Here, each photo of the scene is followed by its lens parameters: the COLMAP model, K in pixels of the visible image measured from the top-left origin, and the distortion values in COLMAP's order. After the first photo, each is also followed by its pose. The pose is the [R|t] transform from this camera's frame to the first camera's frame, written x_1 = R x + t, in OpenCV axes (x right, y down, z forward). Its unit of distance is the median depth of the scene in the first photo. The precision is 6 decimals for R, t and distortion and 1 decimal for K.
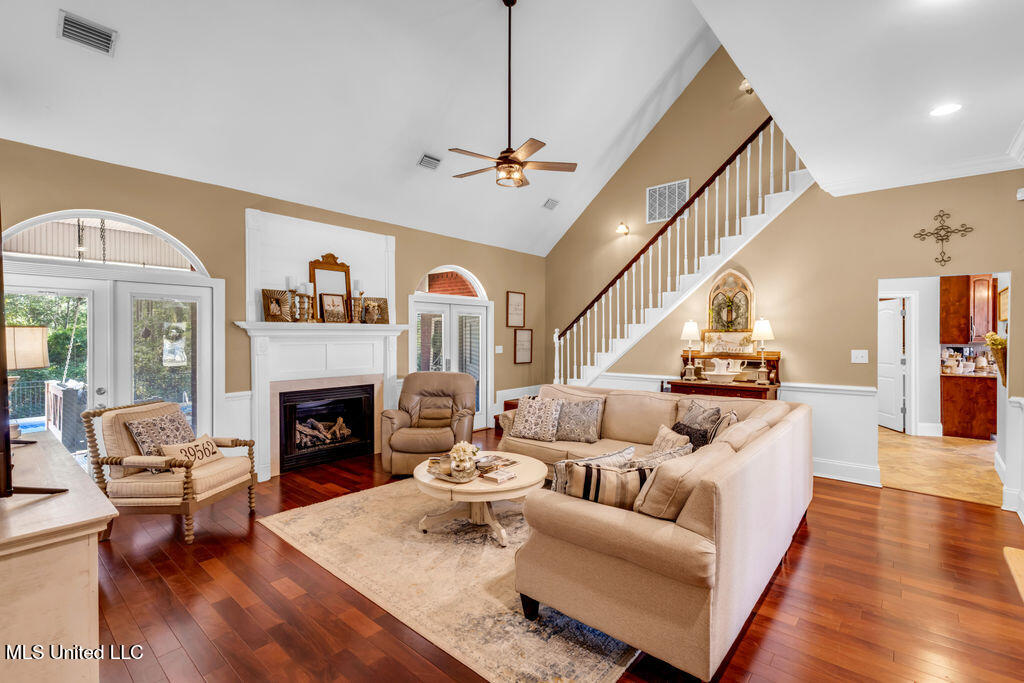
lens RADIAL K [[468.8, 0, 513.4], [0, 468.8, 336.1], [0, 0, 1]] dist [-0.000837, 0.000066]
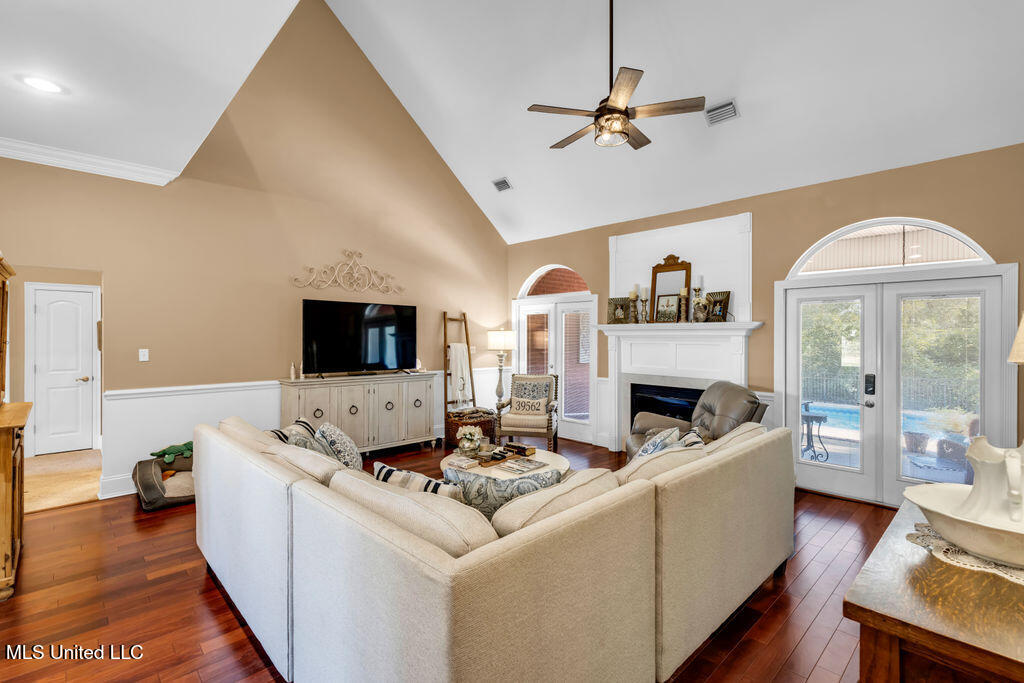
lens RADIAL K [[468.8, 0, 513.9], [0, 468.8, 338.6], [0, 0, 1]] dist [-0.000837, 0.000066]
pose [[-0.098353, 0.005967, -0.995134, 0.669106], [-0.007948, 0.999945, 0.006782, 0.001050], [0.995120, 0.008576, -0.098300, 0.781069]]
